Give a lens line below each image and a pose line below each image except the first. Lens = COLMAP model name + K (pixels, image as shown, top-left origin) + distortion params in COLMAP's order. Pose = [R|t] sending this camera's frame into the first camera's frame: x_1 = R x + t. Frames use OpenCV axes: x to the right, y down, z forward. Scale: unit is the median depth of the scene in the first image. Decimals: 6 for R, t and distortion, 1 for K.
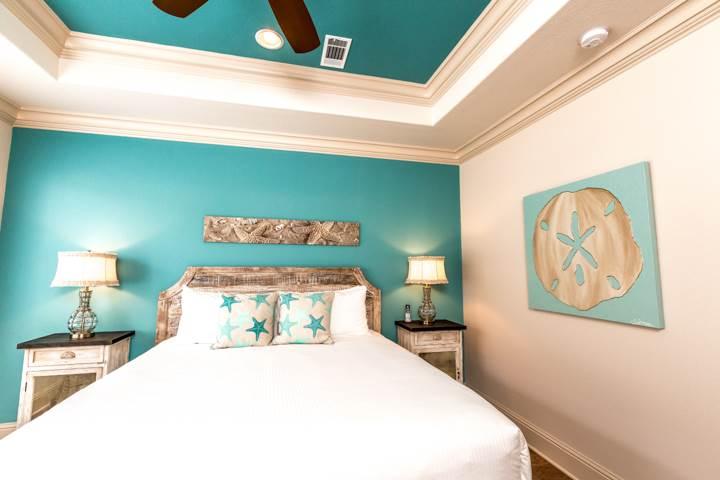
lens RADIAL K [[320.5, 0, 359.4], [0, 320.5, 234.9], [0, 0, 1]] dist [0.001652, 0.000203]
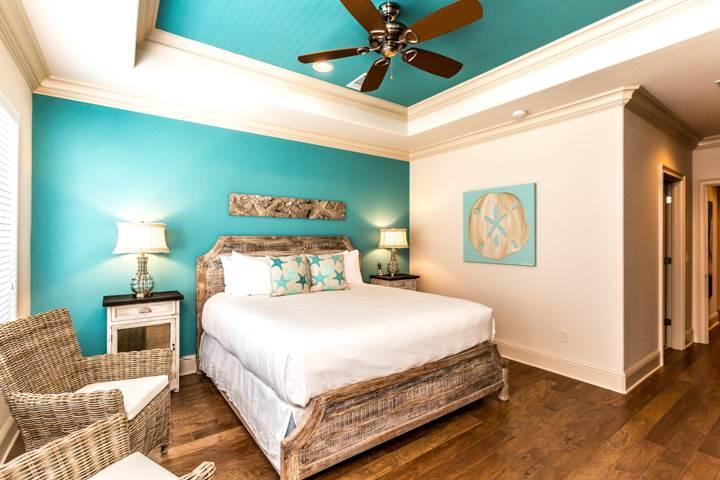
lens RADIAL K [[320.5, 0, 359.4], [0, 320.5, 234.9], [0, 0, 1]] dist [0.001652, 0.000203]
pose [[0.935402, 0.002074, 0.353579, -0.494958], [-0.035858, 0.995384, 0.089025, -0.029858], [-0.351762, -0.095953, 0.931159, -0.295457]]
